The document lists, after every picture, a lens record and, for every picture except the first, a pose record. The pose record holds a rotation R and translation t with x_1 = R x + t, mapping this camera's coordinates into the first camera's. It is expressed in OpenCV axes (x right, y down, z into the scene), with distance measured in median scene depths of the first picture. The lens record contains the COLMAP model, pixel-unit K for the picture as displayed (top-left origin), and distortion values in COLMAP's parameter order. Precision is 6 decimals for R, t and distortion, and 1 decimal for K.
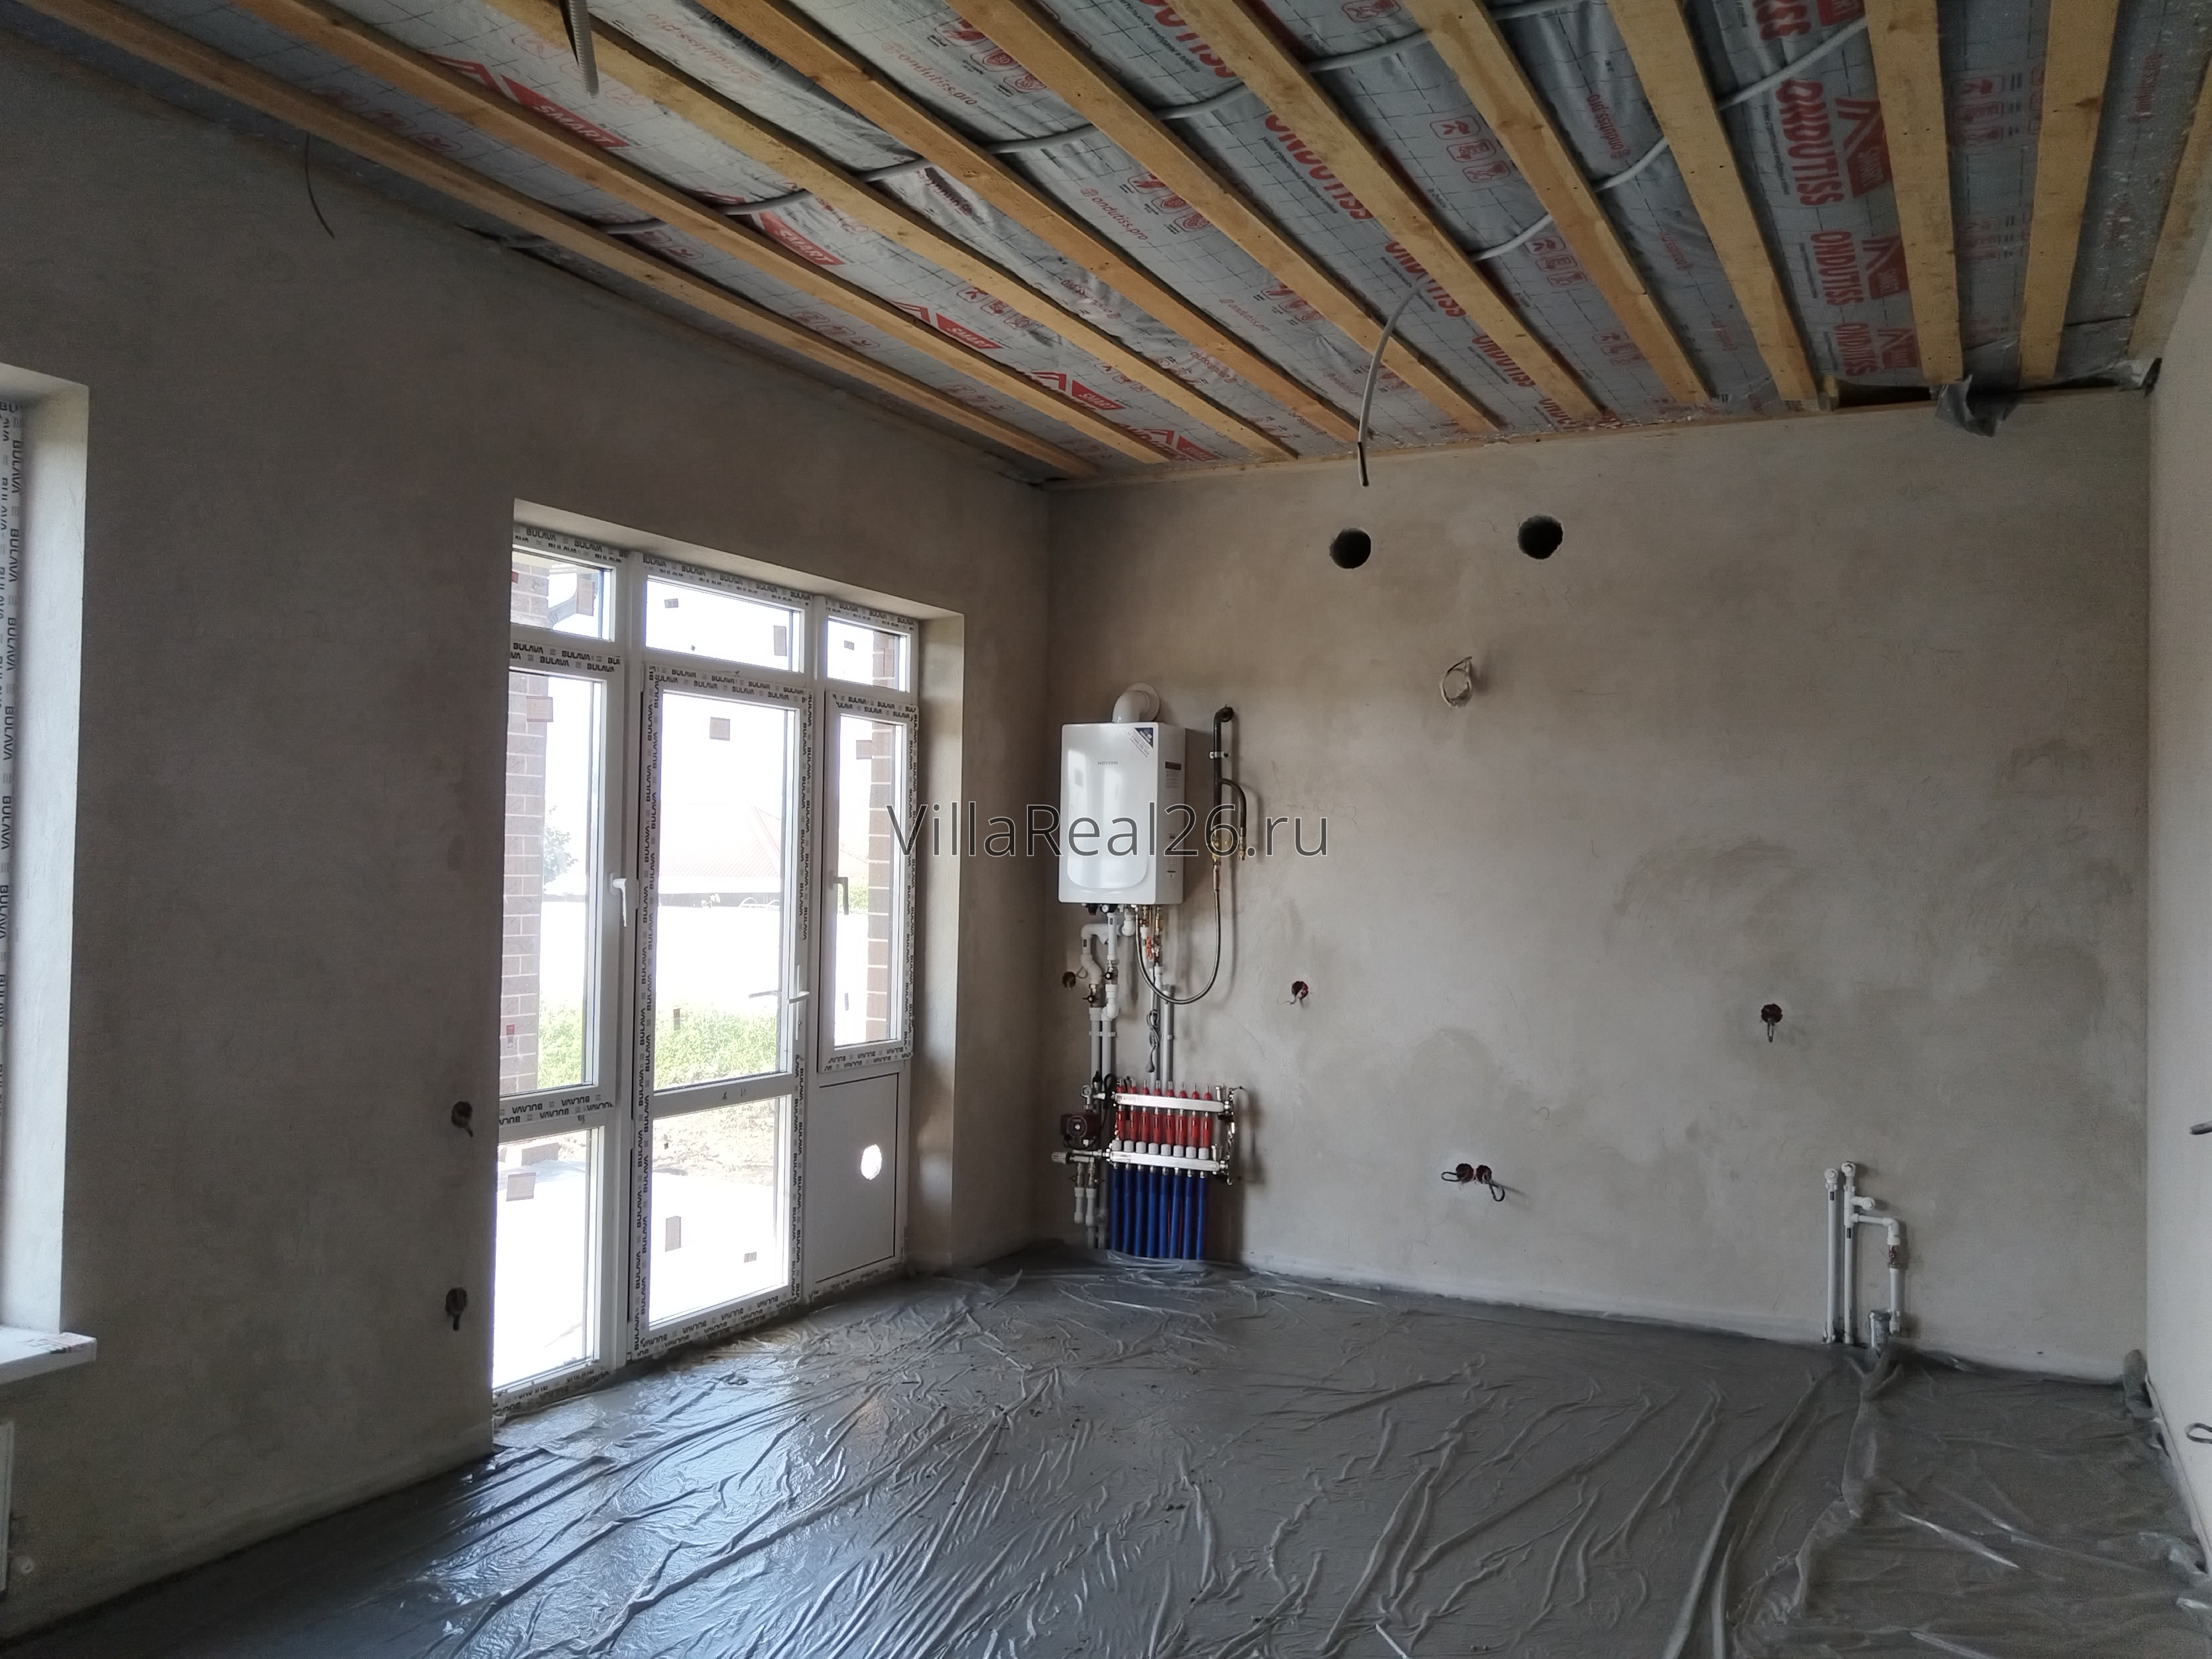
lens RADIAL K [[1727.9, 0, 1106.2], [0, 1727.9, 833.9], [0, 0, 1]] dist [-0.003785, -0.000103]
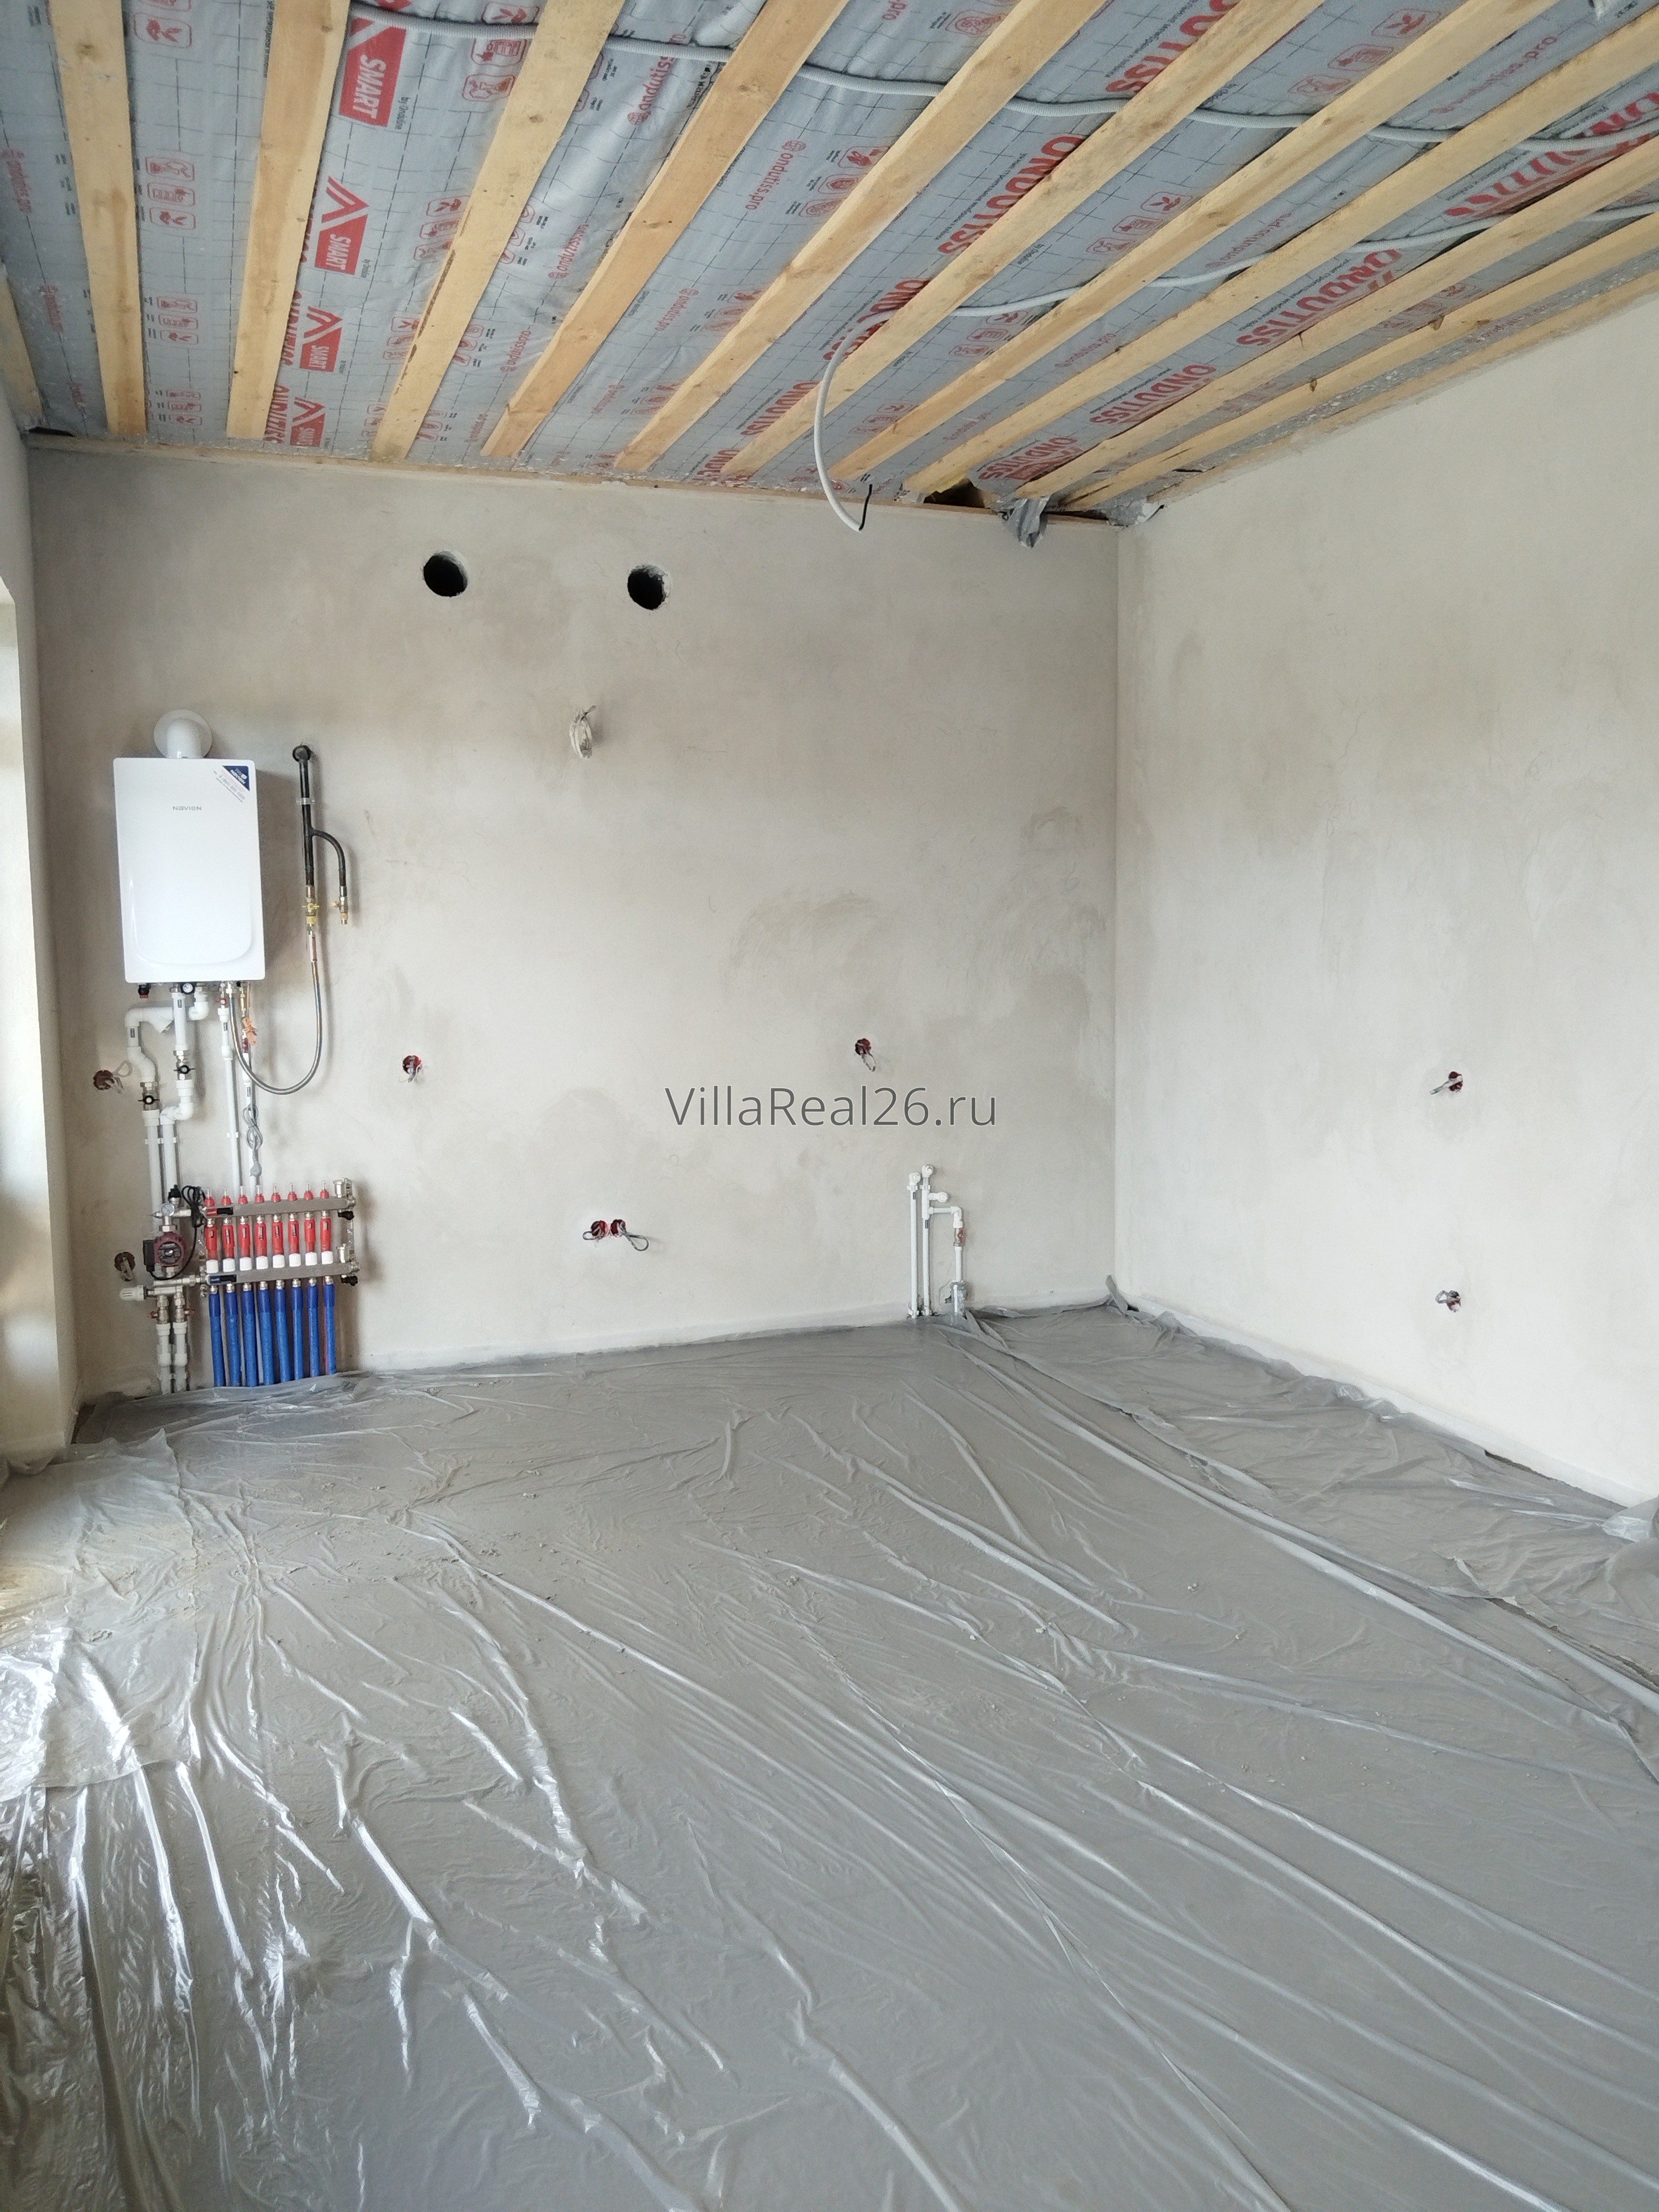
lens RADIAL K [[1727.9, 0, 833.2], [0, 1727.9, 1118.0], [0, 0, 1]] dist [-0.003785, -0.000103]
pose [[0.677678, -0.107594, 0.727445, -0.403519], [0.012838, 0.990818, 0.134589, -0.002156], [-0.735246, -0.081869, 0.672837, 0.216206]]
